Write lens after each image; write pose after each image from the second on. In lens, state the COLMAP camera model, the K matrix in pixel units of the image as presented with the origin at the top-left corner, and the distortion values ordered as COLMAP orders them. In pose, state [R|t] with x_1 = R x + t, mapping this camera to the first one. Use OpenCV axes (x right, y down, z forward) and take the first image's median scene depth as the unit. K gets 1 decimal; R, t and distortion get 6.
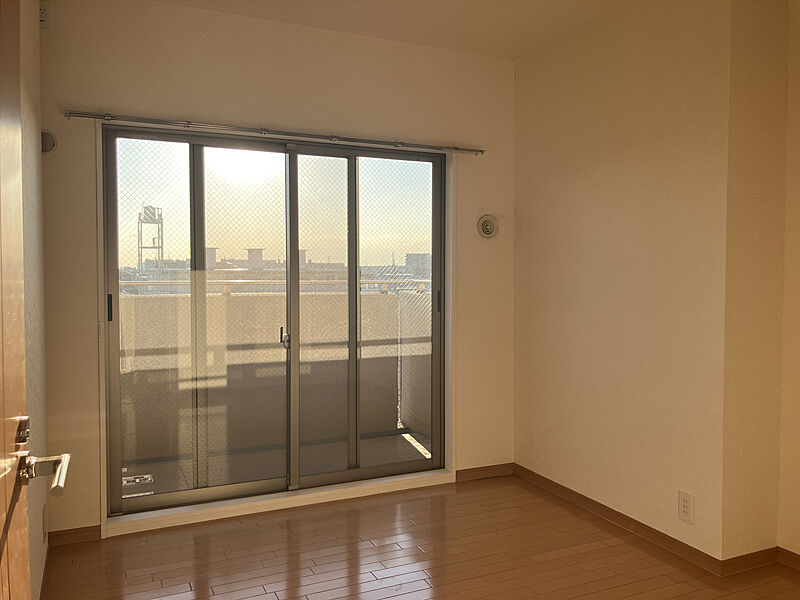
lens RADIAL K [[647.0, 0, 400.5], [0, 647.0, 270.7], [0, 0, 1]] dist [0.006568, 0.001859]
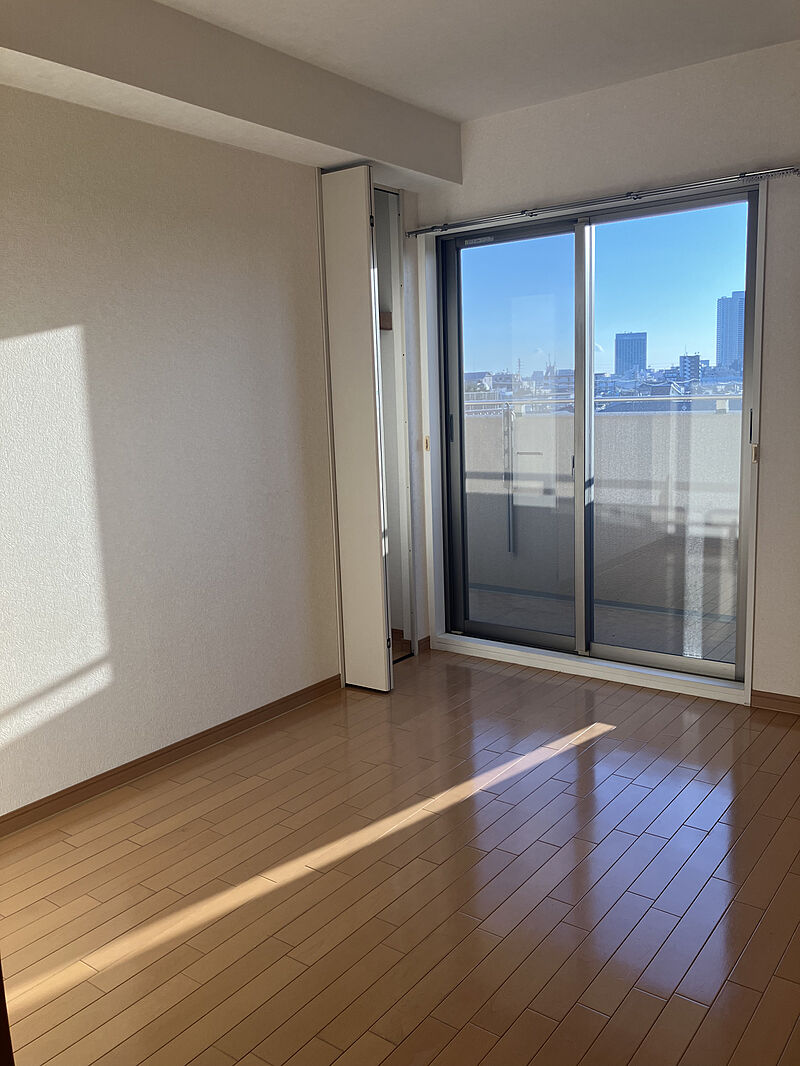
lens RADIAL K [[867.3, 0, 400.0], [0, 867.3, 533.0], [0, 0, 1]] dist [-0.002853, -0.006650]
pose [[0.452843, 0.121331, -0.883296, 0.673001], [0.033162, 0.987720, 0.152676, 0.008052], [0.890973, -0.098431, 0.443258, 0.312179]]
